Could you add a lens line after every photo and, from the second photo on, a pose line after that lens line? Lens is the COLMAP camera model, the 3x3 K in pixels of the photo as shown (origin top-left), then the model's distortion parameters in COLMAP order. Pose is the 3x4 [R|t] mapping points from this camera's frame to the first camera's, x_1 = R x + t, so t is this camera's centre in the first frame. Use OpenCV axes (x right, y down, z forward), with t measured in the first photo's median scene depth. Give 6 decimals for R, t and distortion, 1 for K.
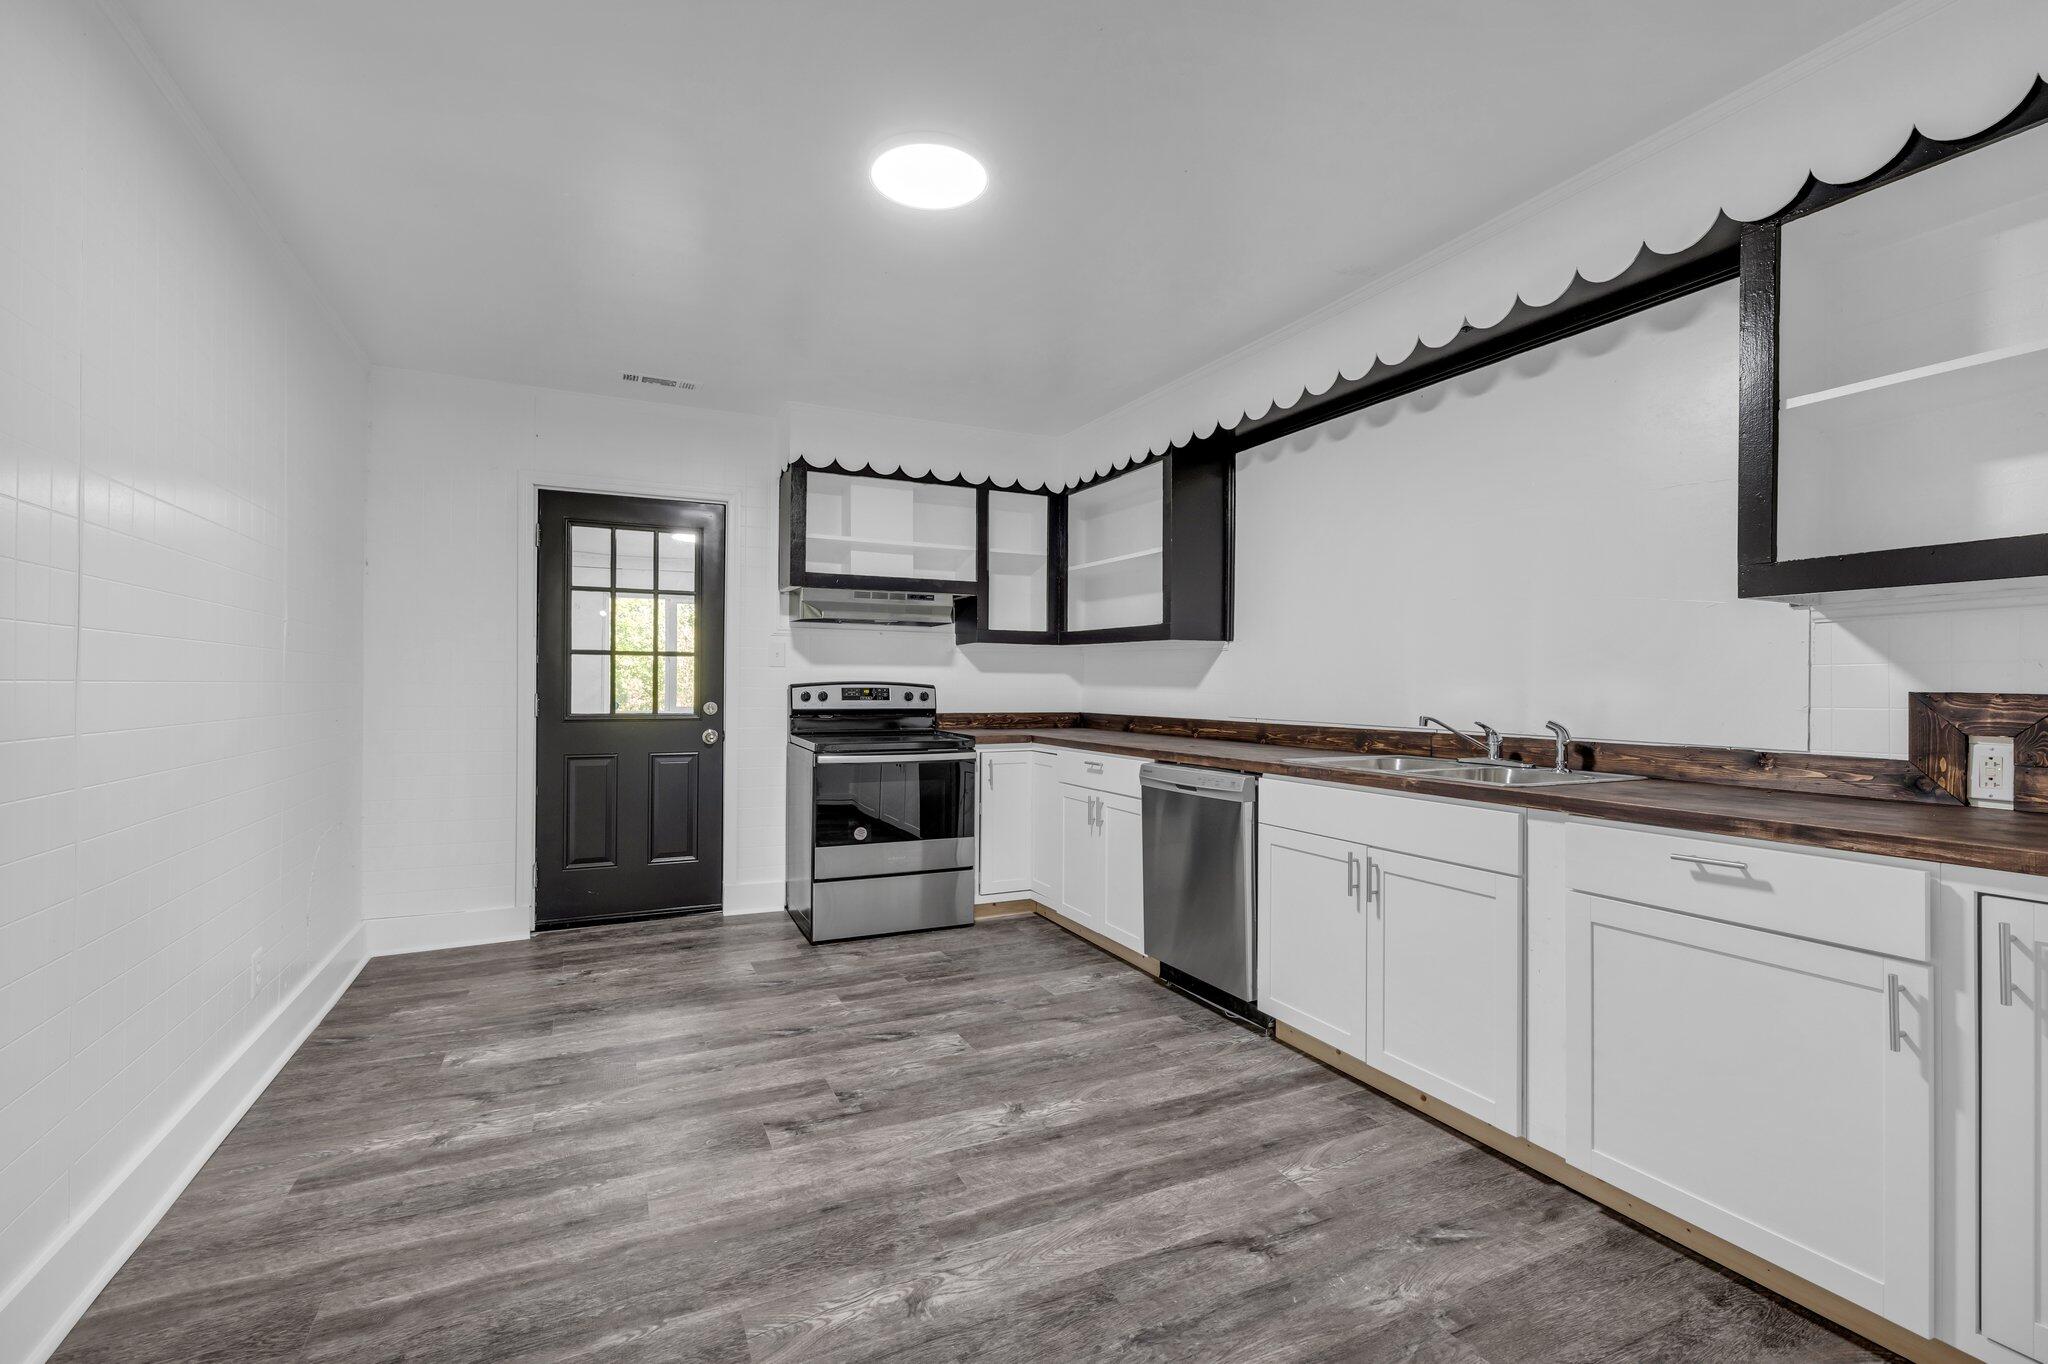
lens RADIAL K [[916.4, 0, 1032.1], [0, 916.4, 687.9], [0, 0, 1]] dist [0.000861, 0.000117]
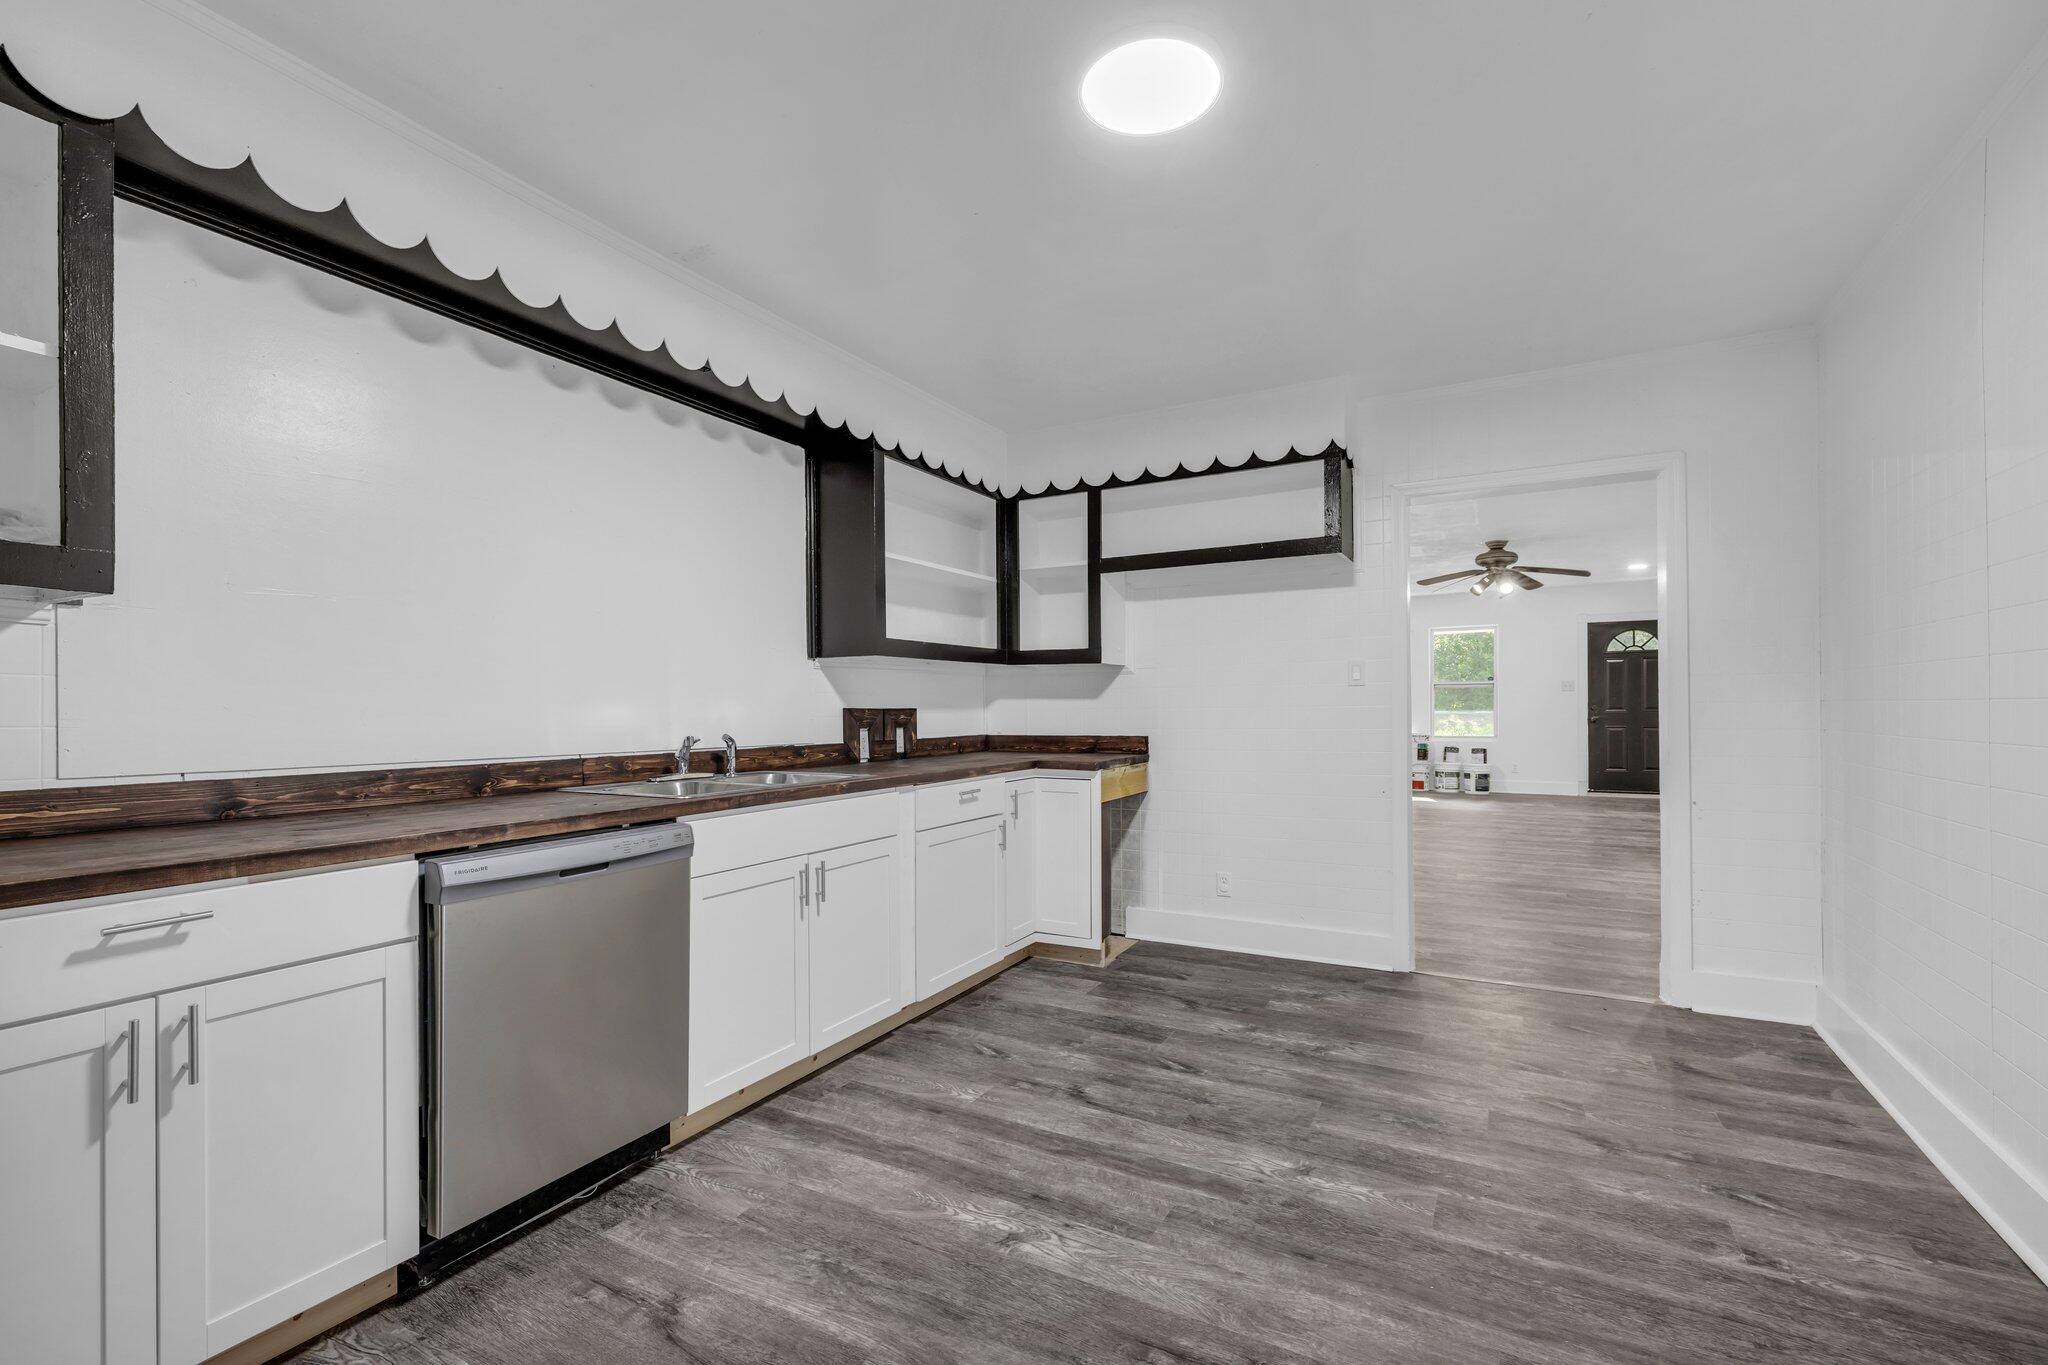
lens RADIAL K [[916.4, 0, 1012.7], [0, 916.4, 712.3], [0, 0, 1]] dist [0.000861, 0.000117]
pose [[-0.584701, -0.006411, 0.811223, -0.741695], [0.003881, 0.999935, 0.010700, -0.005386], [-0.811239, 0.009405, -0.584639, 1.643885]]
